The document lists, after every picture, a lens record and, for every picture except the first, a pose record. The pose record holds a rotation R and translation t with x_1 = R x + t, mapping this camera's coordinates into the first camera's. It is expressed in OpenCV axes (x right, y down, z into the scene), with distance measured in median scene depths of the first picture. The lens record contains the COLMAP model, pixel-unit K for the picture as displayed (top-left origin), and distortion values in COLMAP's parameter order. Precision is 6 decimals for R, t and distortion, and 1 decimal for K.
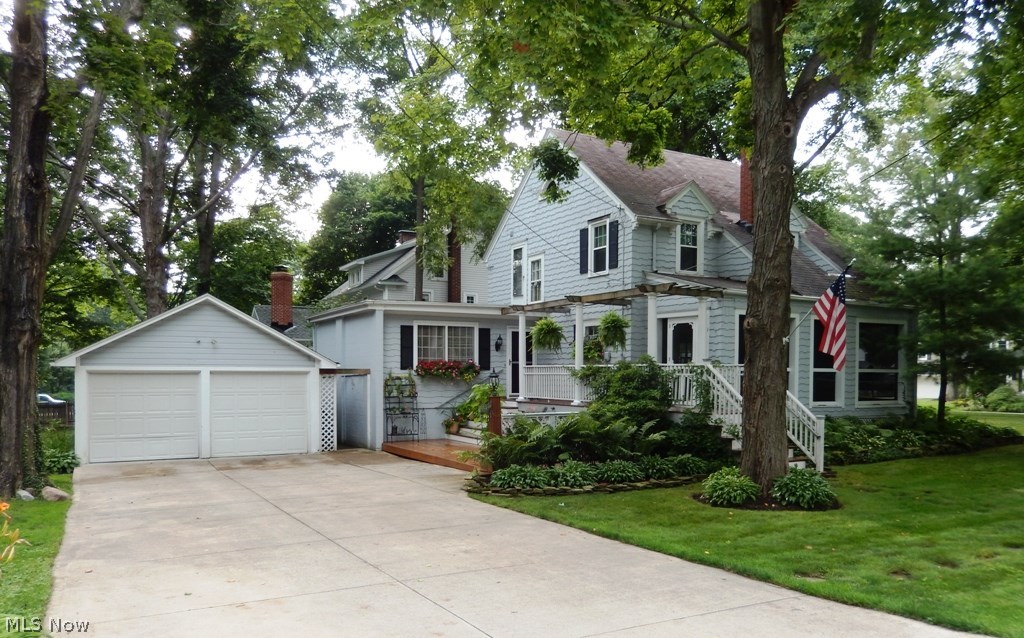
lens RADIAL K [[773.8, 0, 512.0], [0, 773.8, 319.0], [0, 0, 1]] dist [0.001422, 0.000185]
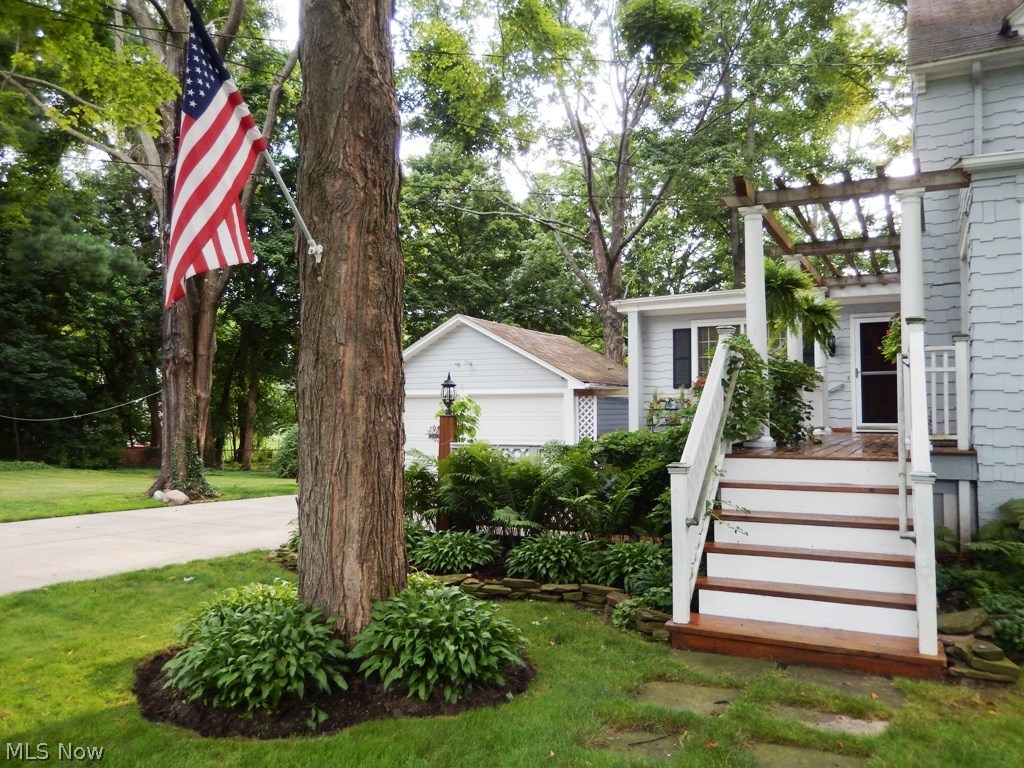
lens RADIAL K [[769.3, 0, 512.0], [0, 769.3, 384.0], [0, 0, 1]] dist [0.005532, -0.001783]
pose [[0.546076, -0.034745, -0.837015, 0.399695], [0.062637, 0.998036, -0.000565, 0.052156], [0.835390, -0.052119, 0.547180, 0.466883]]
